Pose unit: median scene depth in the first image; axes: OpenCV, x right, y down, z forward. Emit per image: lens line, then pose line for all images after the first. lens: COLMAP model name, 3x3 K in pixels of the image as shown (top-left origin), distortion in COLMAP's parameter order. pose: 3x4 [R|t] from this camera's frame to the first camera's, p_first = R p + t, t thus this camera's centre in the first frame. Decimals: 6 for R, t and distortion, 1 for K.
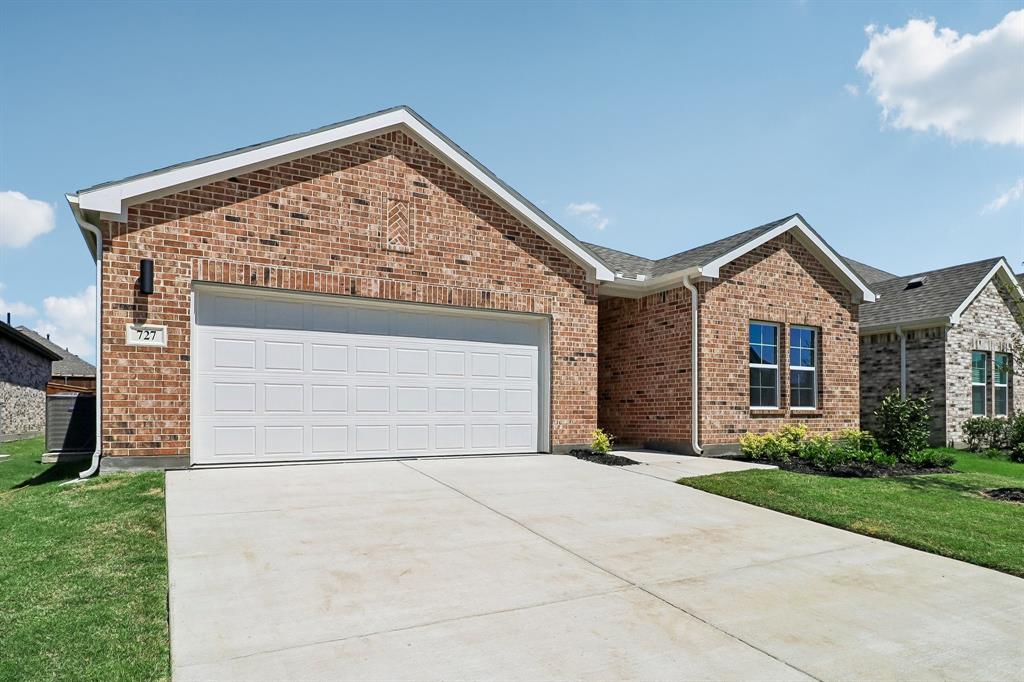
lens RADIAL K [[533.5, 0, 512.3], [0, 533.5, 333.6], [0, 0, 1]] dist [0.031961, -0.000081]
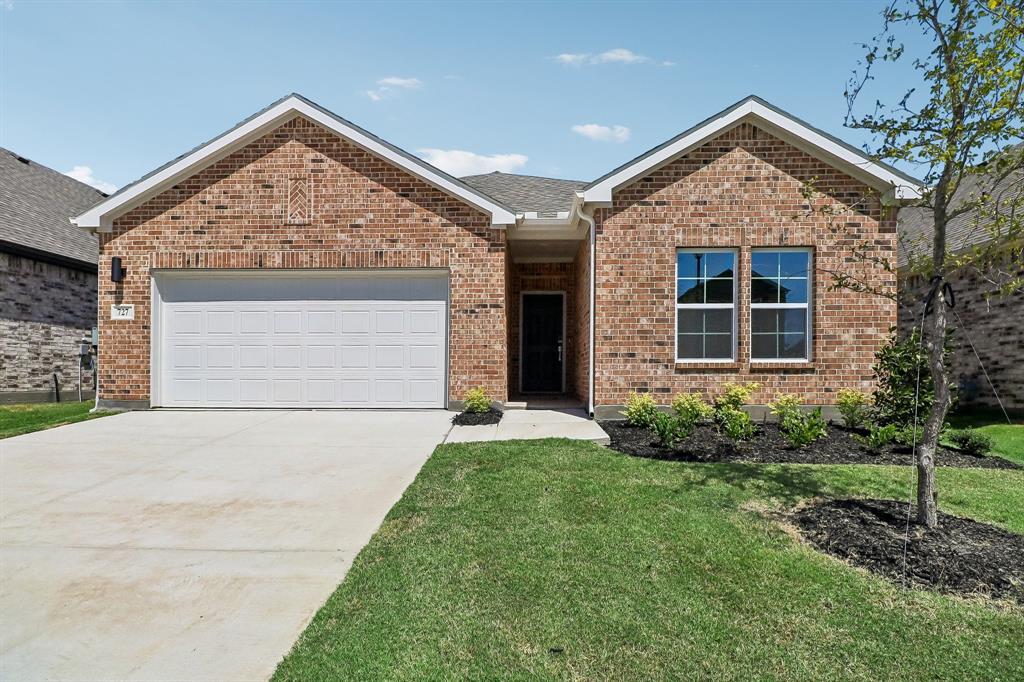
lens RADIAL K [[481.1, 0, 508.4], [0, 481.1, 306.3], [0, 0, 1]] dist [0.023342, -0.013455]
pose [[0.882289, -0.062561, -0.466532, 0.582856], [0.070656, 0.997501, -0.000140, 0.044160], [0.465375, -0.032840, 0.884504, 0.280034]]
